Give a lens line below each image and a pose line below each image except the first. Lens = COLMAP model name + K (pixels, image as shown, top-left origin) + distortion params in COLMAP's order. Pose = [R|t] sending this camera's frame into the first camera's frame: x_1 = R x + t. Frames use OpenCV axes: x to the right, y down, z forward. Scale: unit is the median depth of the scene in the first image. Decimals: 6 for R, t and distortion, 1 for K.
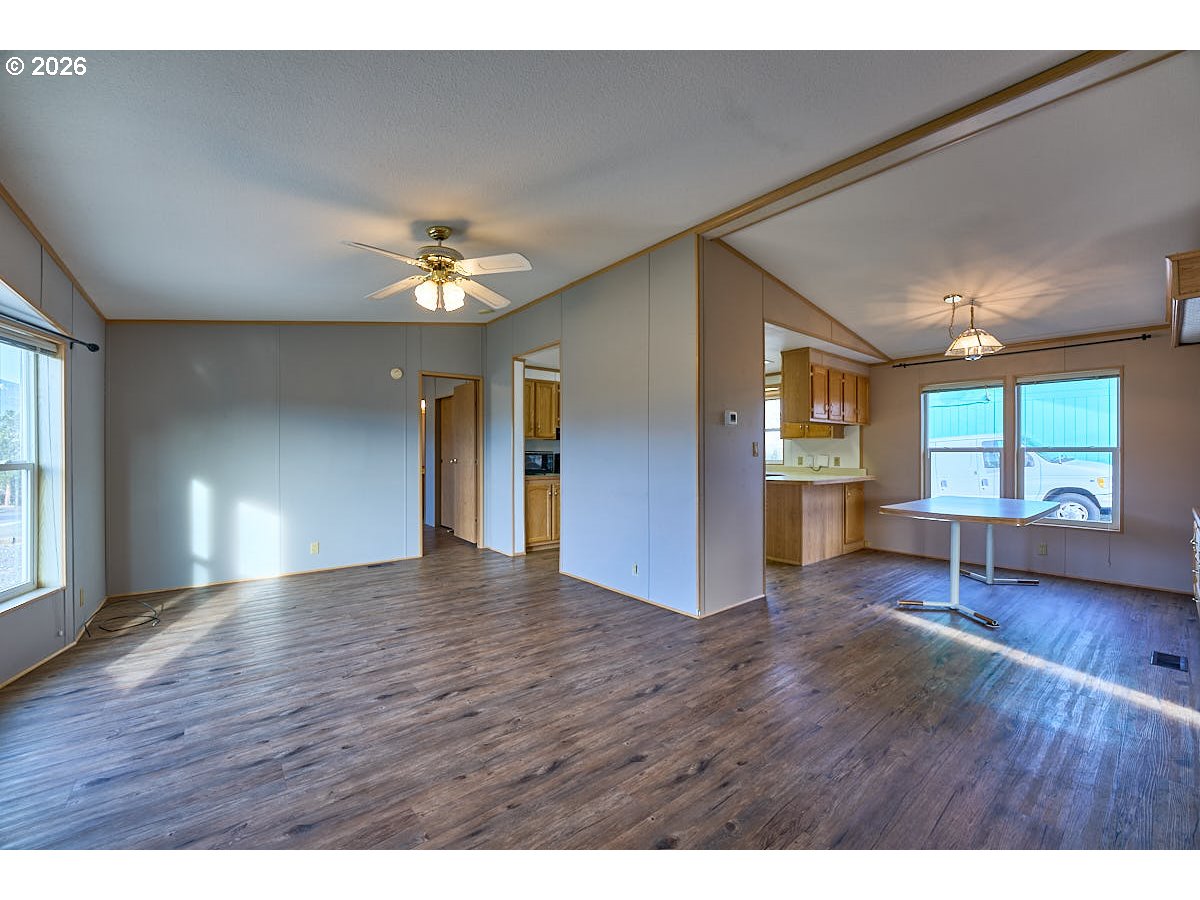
lens RADIAL K [[481.4, 0, 598.9], [0, 481.4, 453.0], [0, 0, 1]] dist [-0.010594, -0.000198]
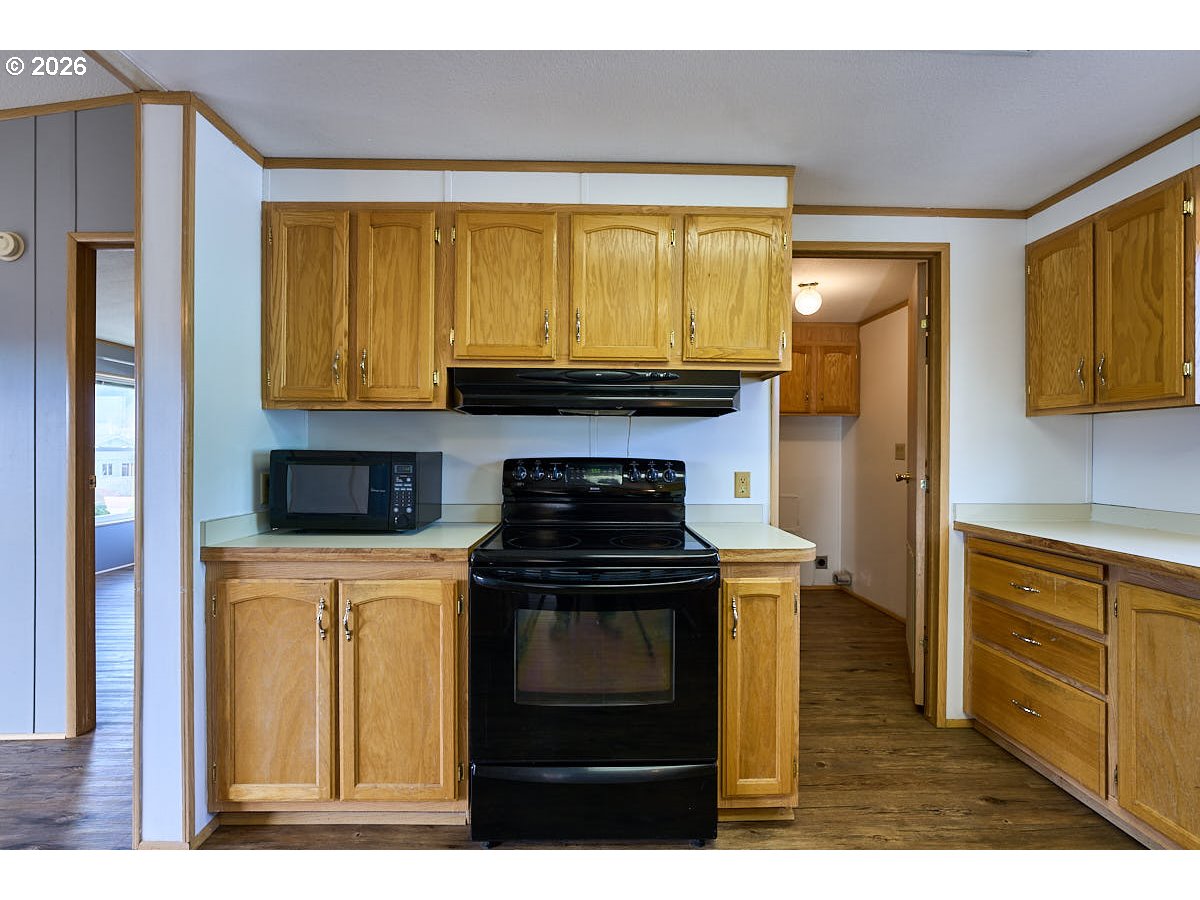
lens RADIAL K [[481.4, 0, 598.9], [0, 481.4, 453.0], [0, 0, 1]] dist [-0.010594, -0.000198]
pose [[0.791203, 0.002958, -0.611546, 0.156510], [-0.005172, 0.999985, -0.001855, -0.002458], [0.611531, 0.004631, 0.791207, 0.850472]]
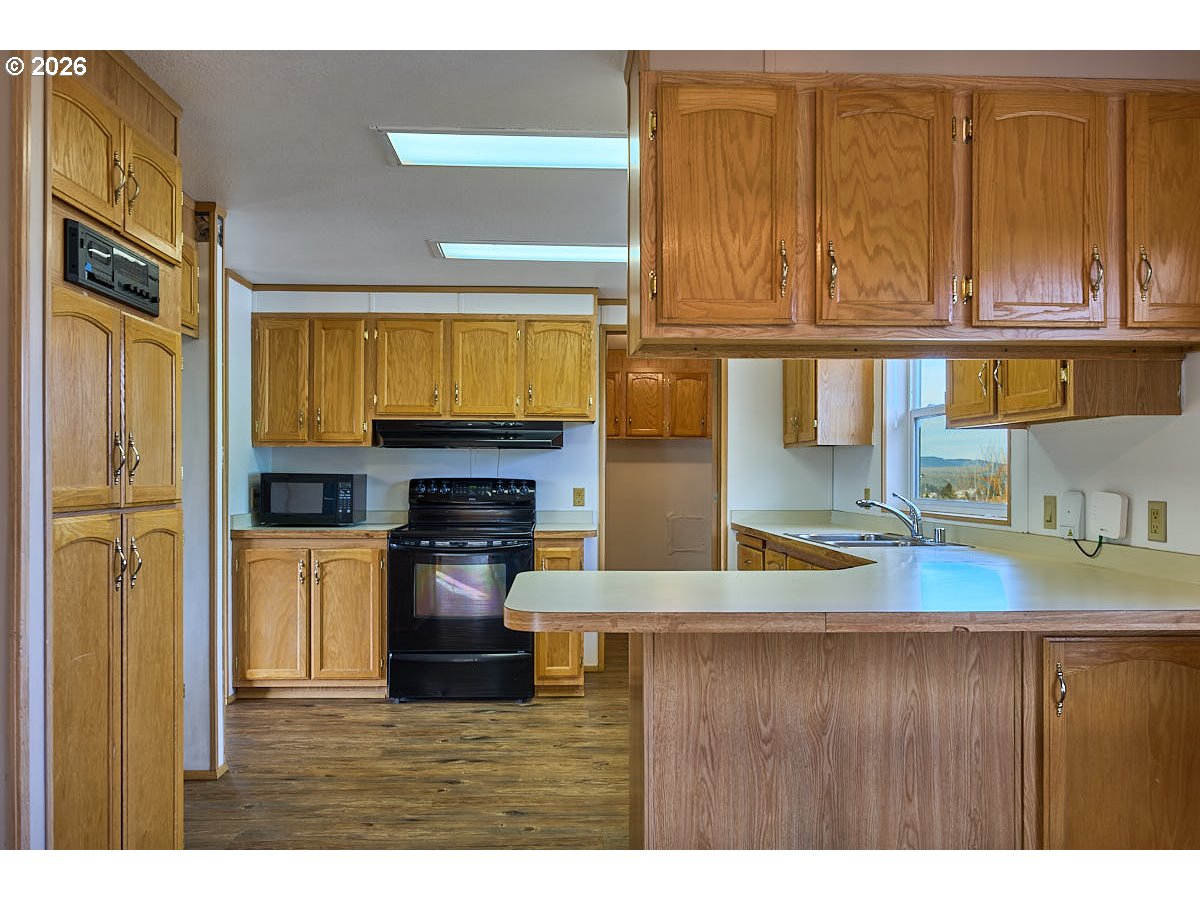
lens RADIAL K [[797.9, 0, 592.3], [0, 797.9, 474.3], [0, 0, 1]] dist [-0.004635, -0.000089]
pose [[0.799380, 0.000261, -0.600826, 0.510331], [-0.003738, 0.999983, -0.004539, -0.000504], [0.600815, 0.005874, 0.799367, 0.558884]]
